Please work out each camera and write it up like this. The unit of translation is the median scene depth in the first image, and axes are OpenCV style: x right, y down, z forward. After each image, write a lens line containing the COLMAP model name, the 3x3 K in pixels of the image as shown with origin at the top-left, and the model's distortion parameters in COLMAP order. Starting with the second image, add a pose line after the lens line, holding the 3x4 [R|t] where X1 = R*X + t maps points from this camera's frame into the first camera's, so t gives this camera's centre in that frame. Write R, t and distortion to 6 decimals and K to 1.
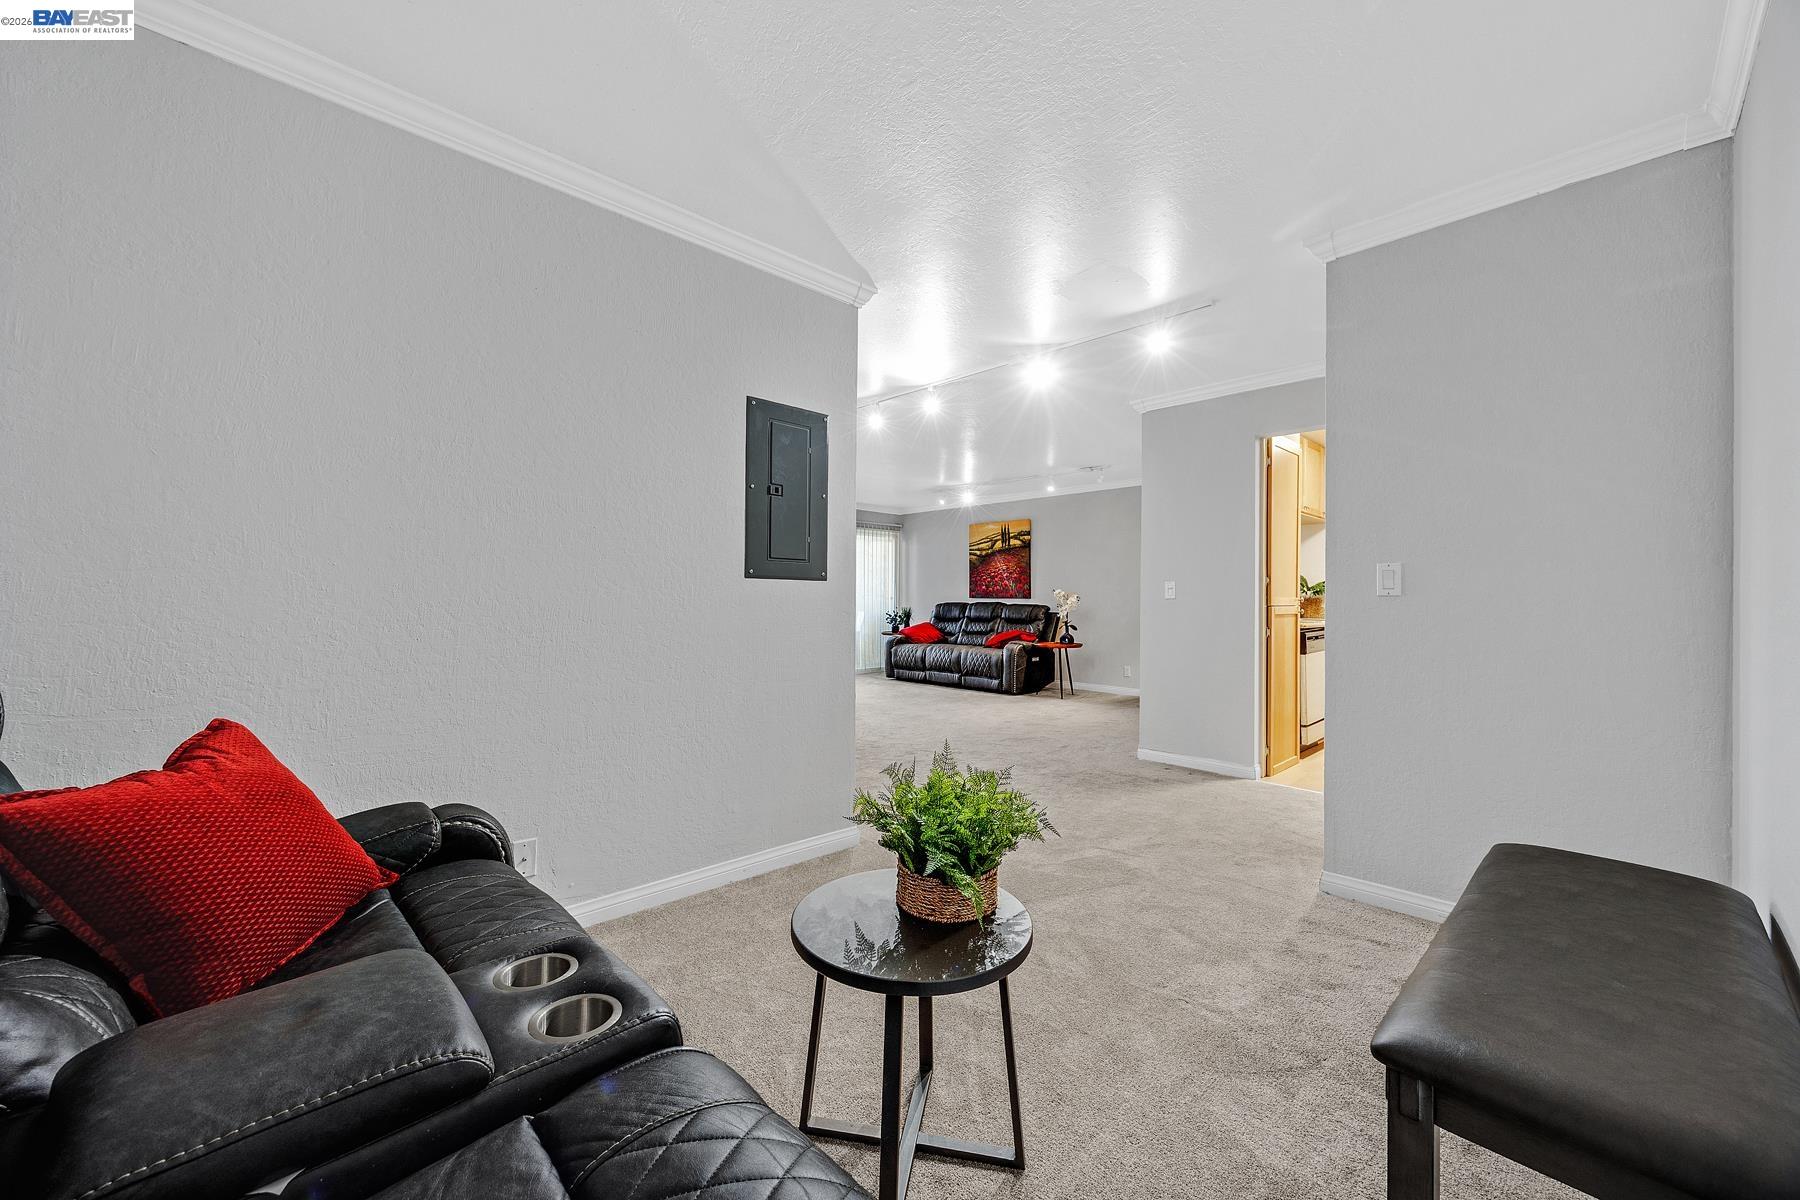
lens RADIAL K [[689.8, 0, 900.0], [0, 689.8, 600.0], [0, 0, 1]] dist [-0.000189, -0.000003]
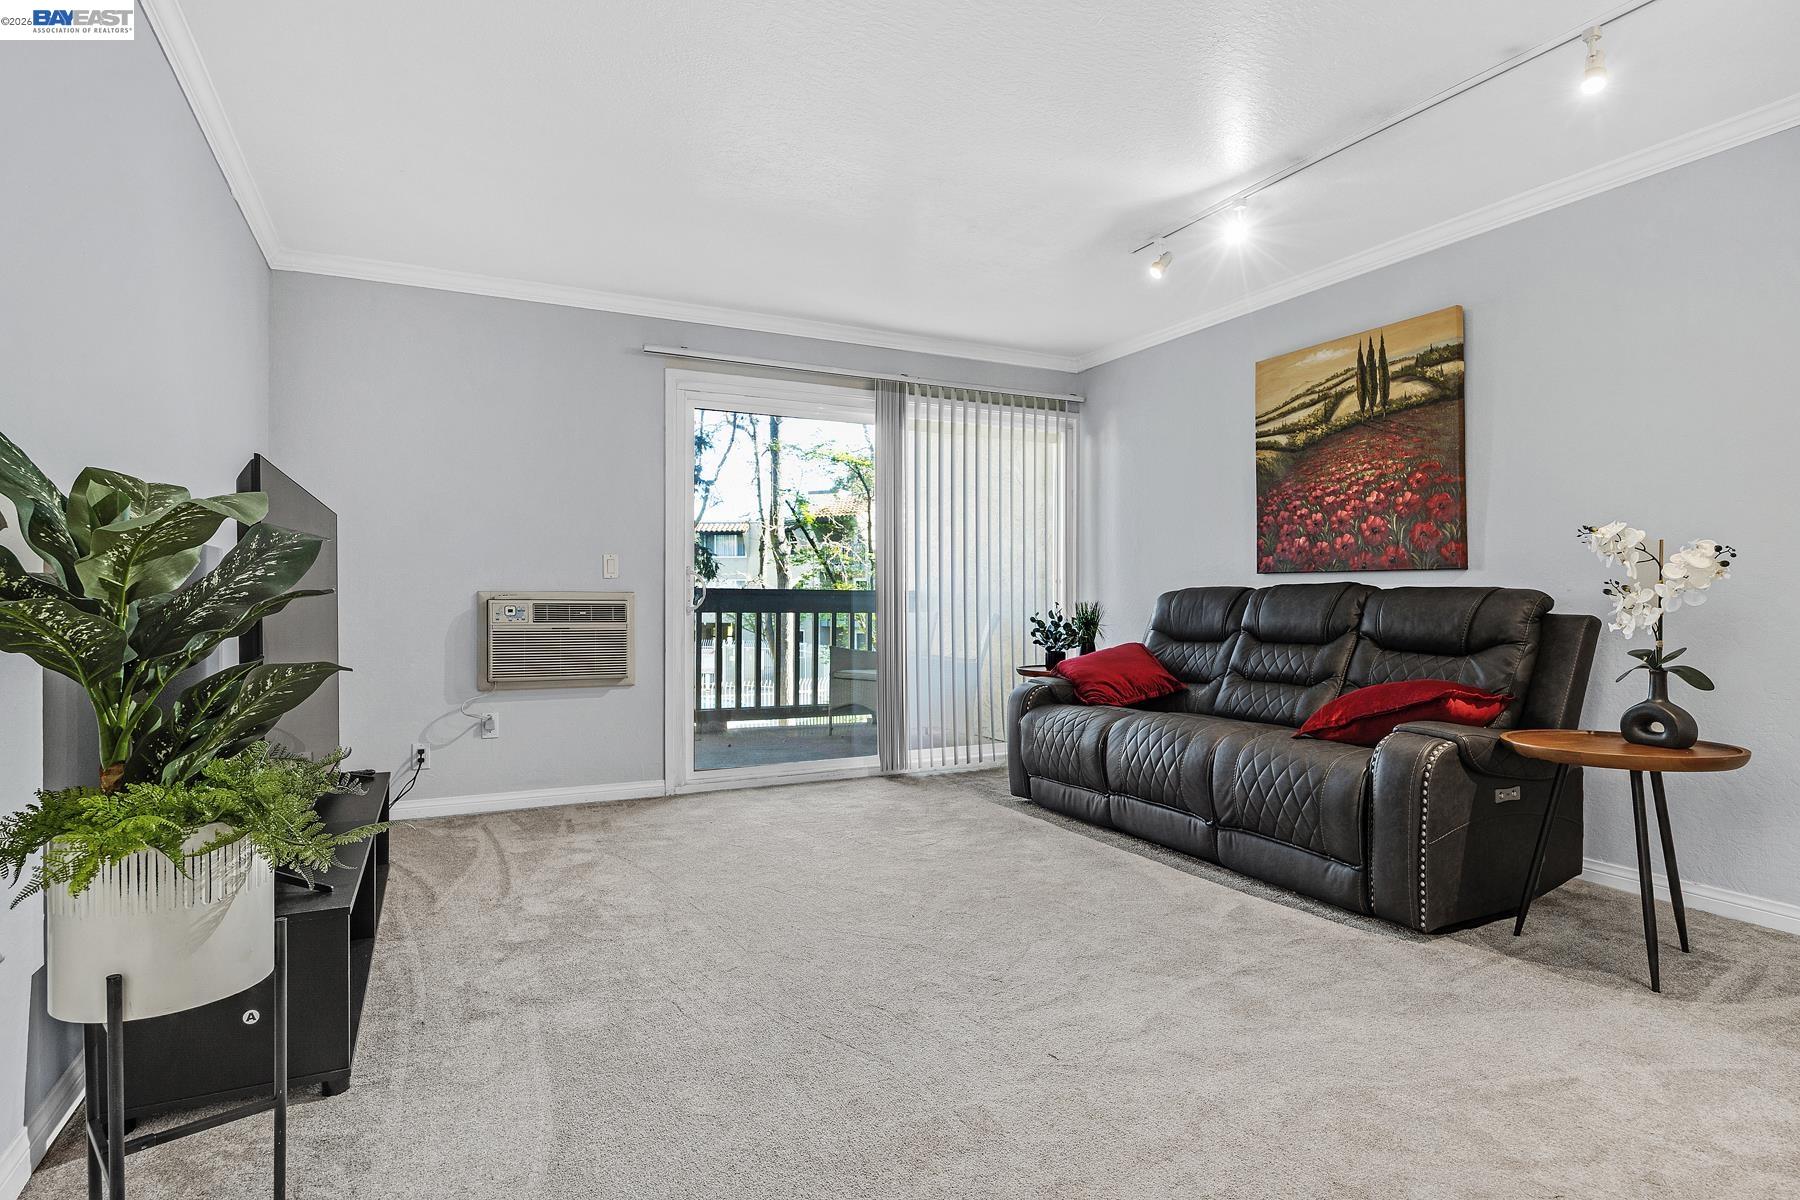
lens RADIAL K [[943.1, 0, 900.0], [0, 943.1, 600.0], [0, 0, 1]] dist [-0.024057, -0.000096]
pose [[0.956932, -0.000437, -0.290310, 0.071245], [-0.000216, 0.999998, -0.002217, 0.011966], [0.290310, 0.002184, 0.956930, 0.535501]]
